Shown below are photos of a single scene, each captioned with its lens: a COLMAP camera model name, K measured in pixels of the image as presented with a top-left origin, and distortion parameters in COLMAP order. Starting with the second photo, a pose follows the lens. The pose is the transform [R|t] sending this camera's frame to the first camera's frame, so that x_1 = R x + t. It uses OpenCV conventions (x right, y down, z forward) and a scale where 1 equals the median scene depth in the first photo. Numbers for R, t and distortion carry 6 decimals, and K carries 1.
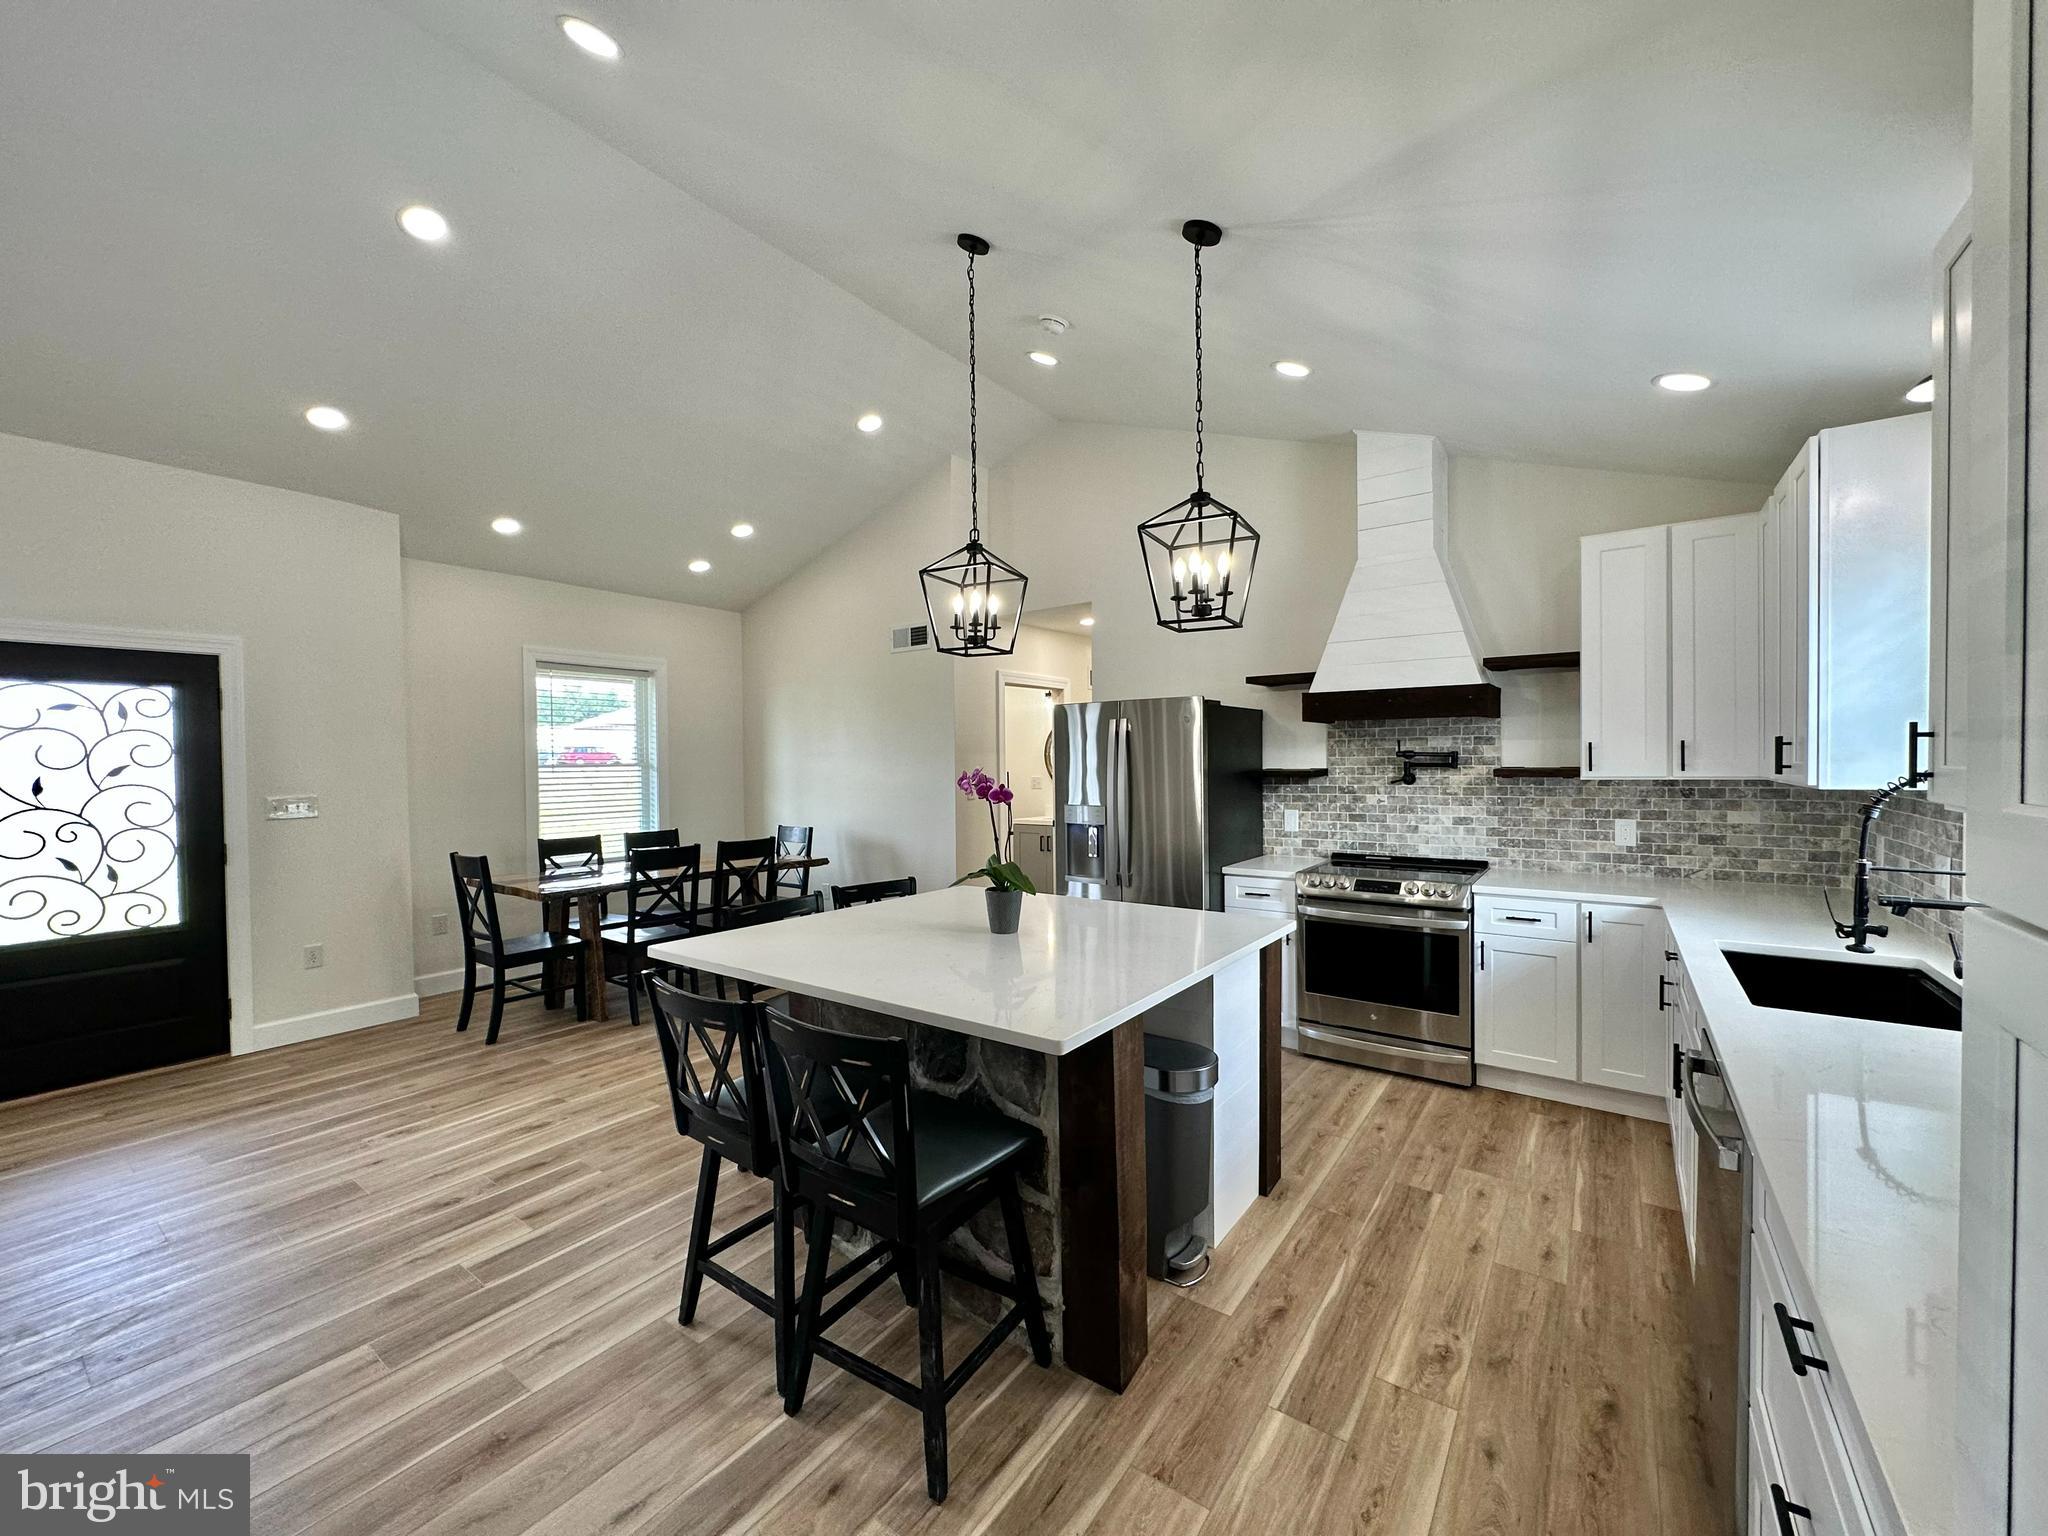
lens RADIAL K [[818.2, 0, 1023.9], [0, 818.2, 771.5], [0, 0, 1]] dist [-0.001837, -0.000132]
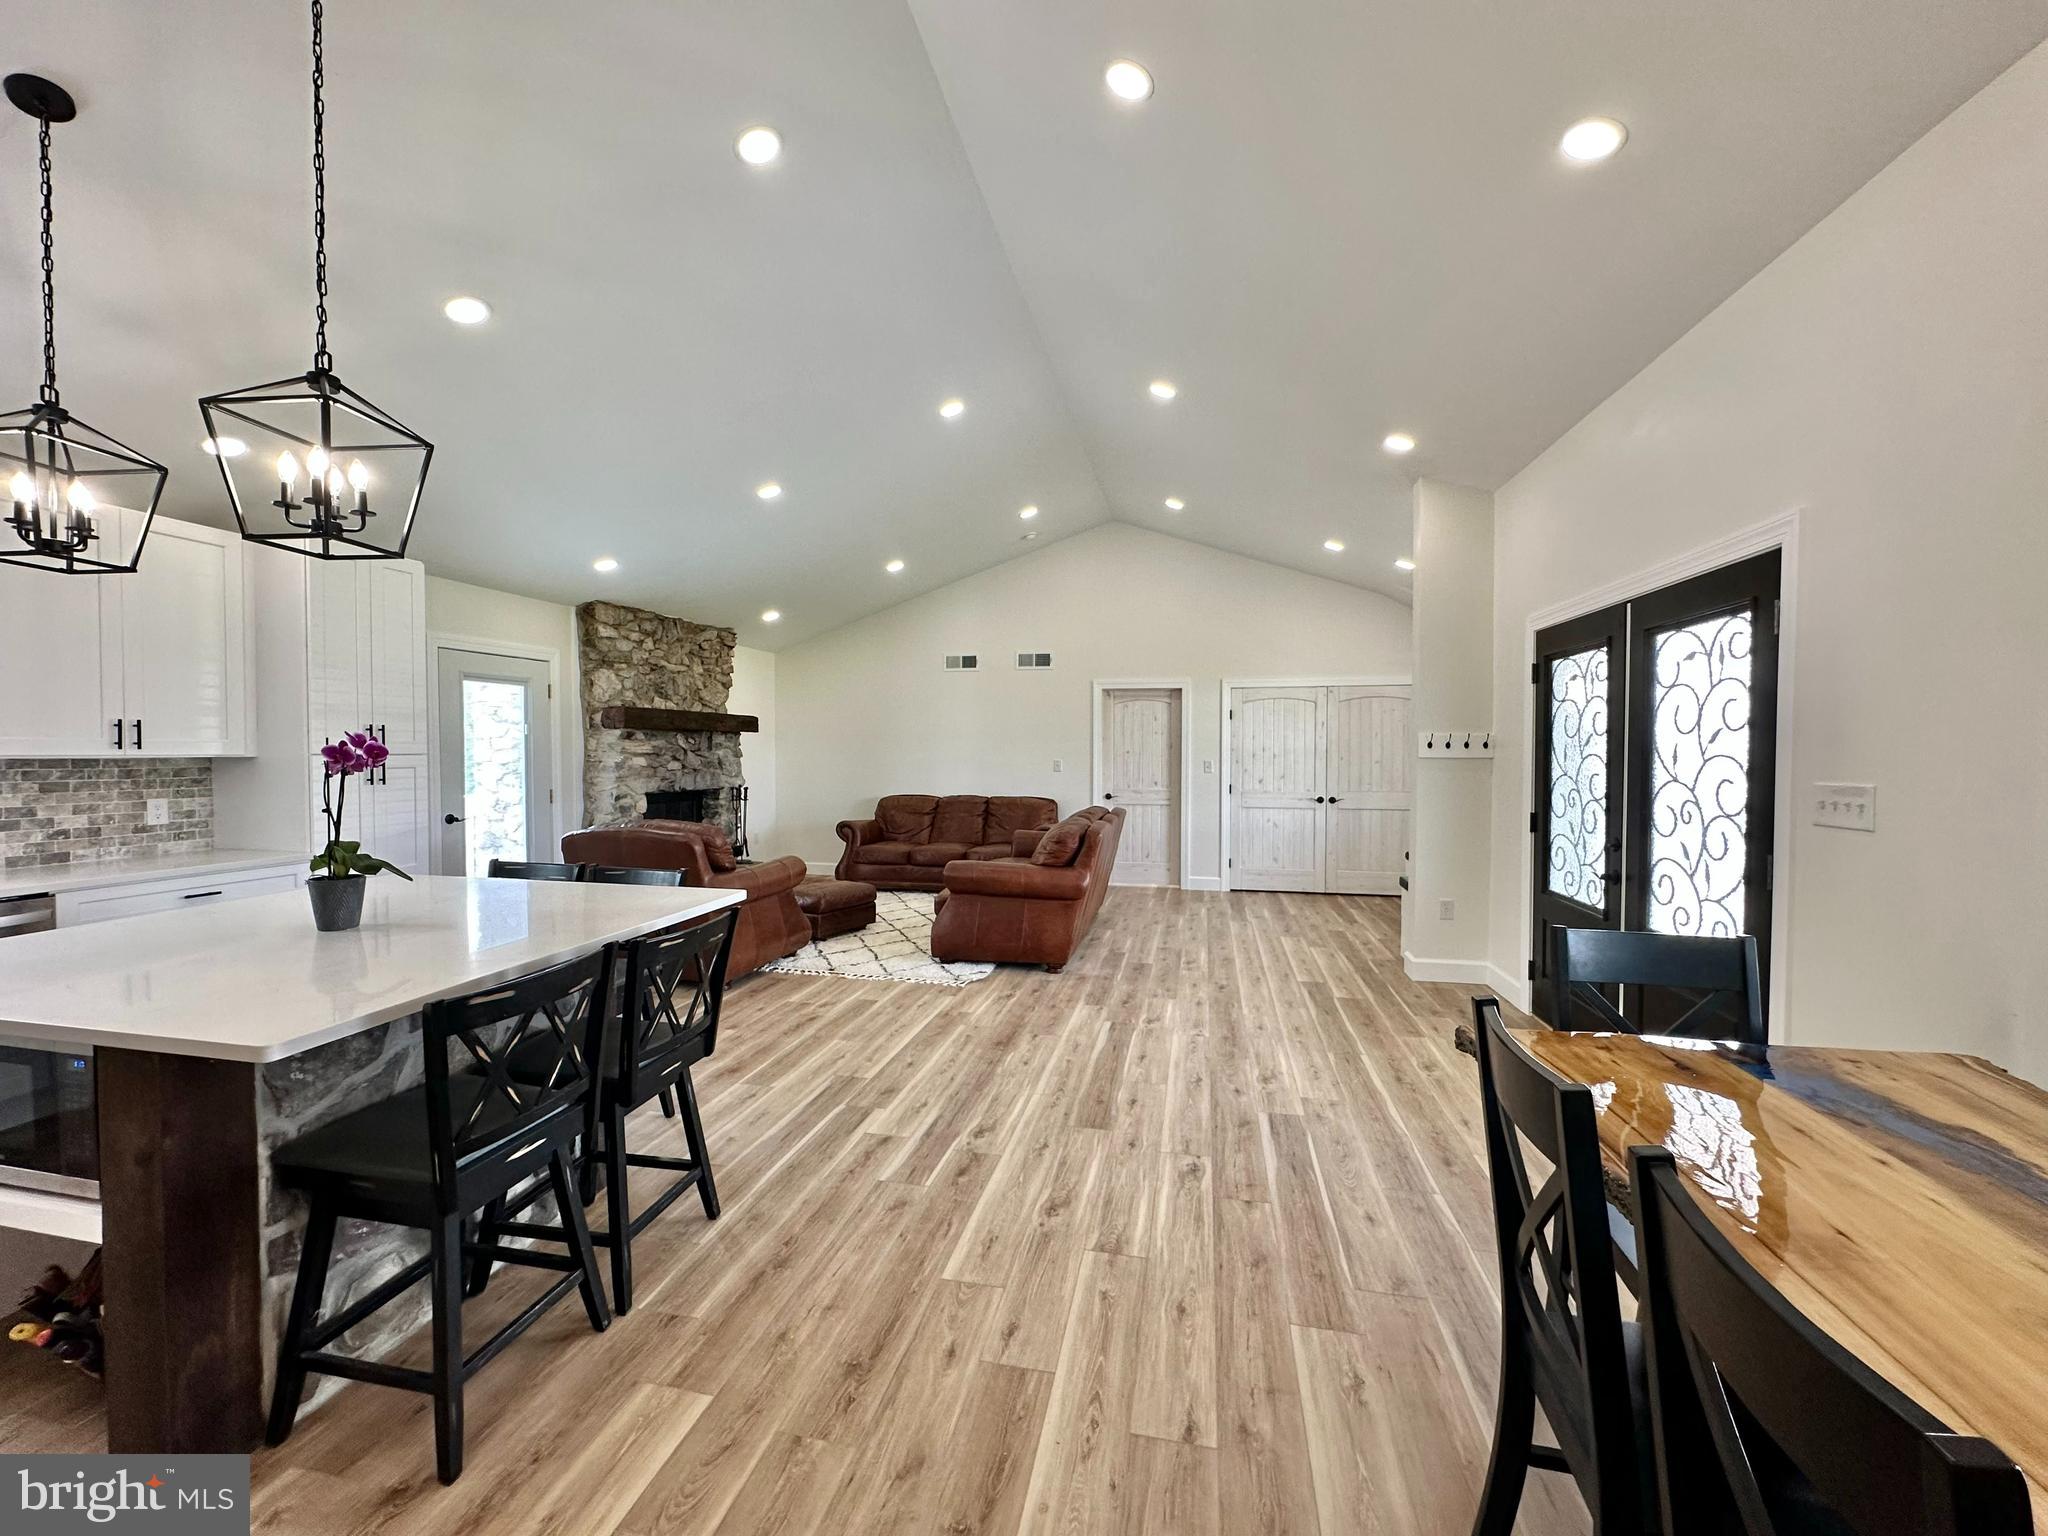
lens RADIAL K [[818.2, 0, 1023.9], [0, 818.2, 771.5], [0, 0, 1]] dist [-0.001837, -0.000132]
pose [[-0.916370, 0.018935, -0.399884, -0.240313], [0.001281, 0.999014, 0.044370, -0.001728], [0.400330, 0.040147, -0.915491, 1.456908]]
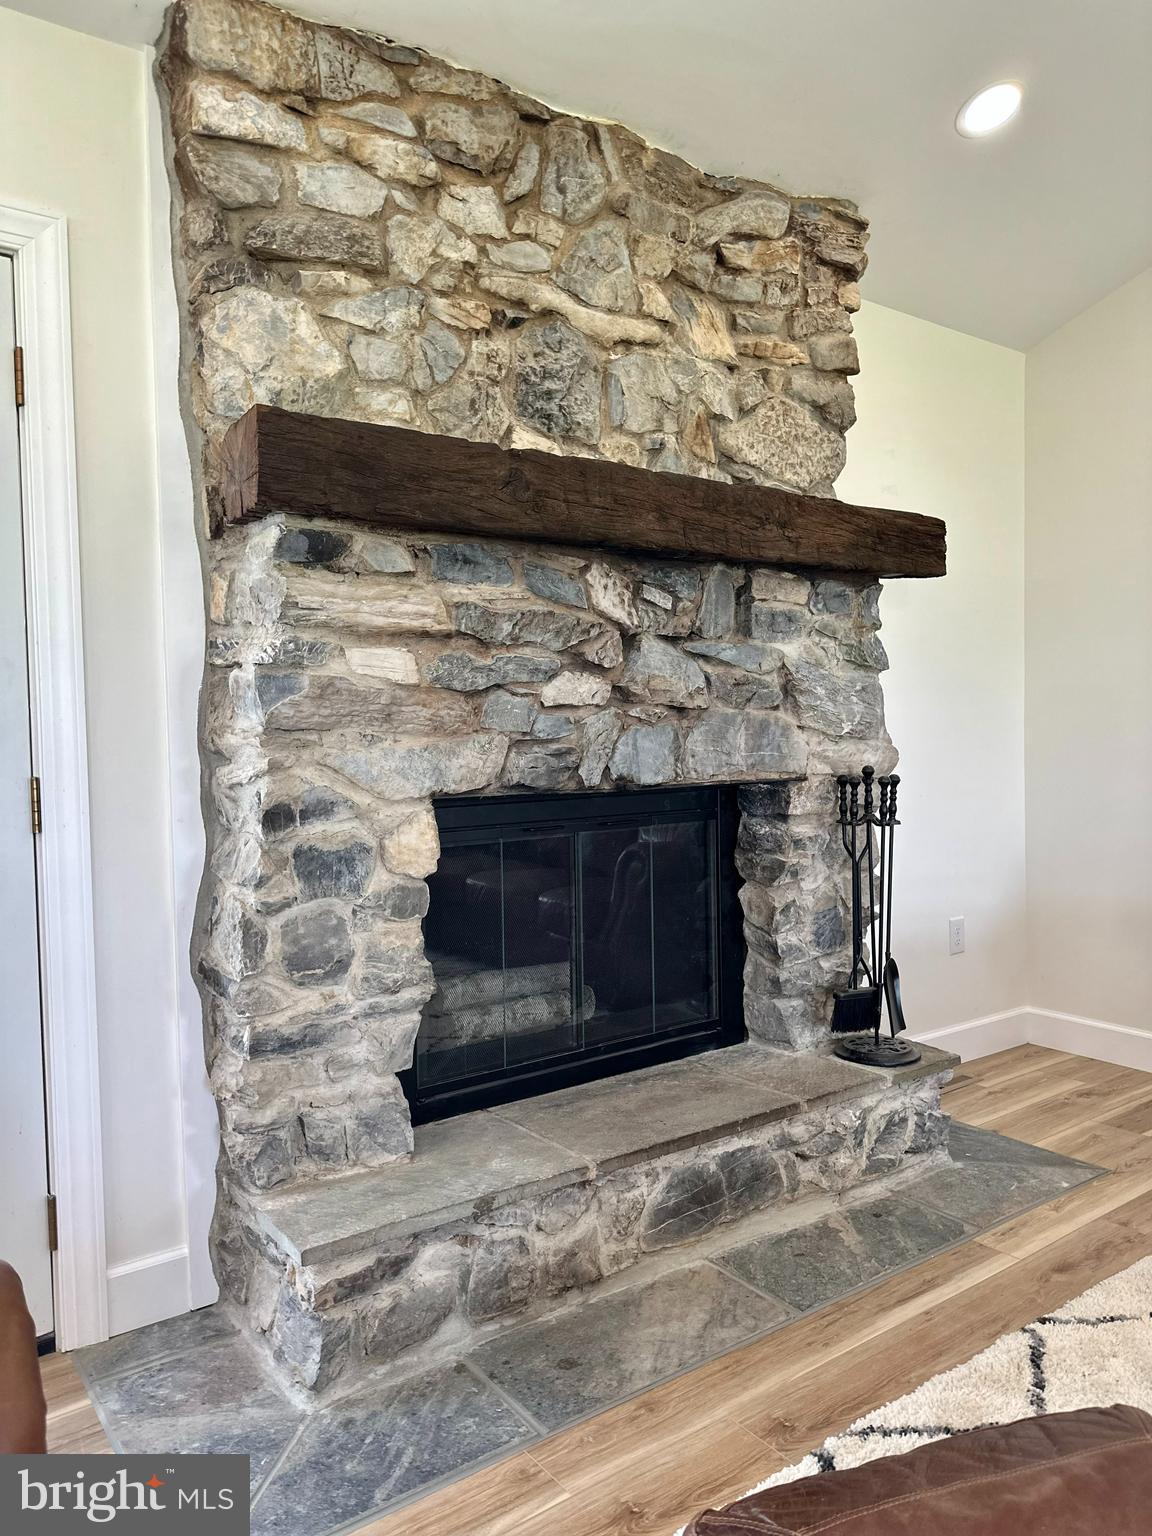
lens RADIAL K [[1076.2, 0, 581.0], [0, 1076.2, 769.7], [0, 0, 1]] dist [0.112642, -0.164227]
pose [[-0.953724, 0.015121, 0.300303, -0.447359], [0.031386, 0.998285, 0.049410, 0.082873], [-0.299041, 0.056548, -0.952563, 0.027307]]
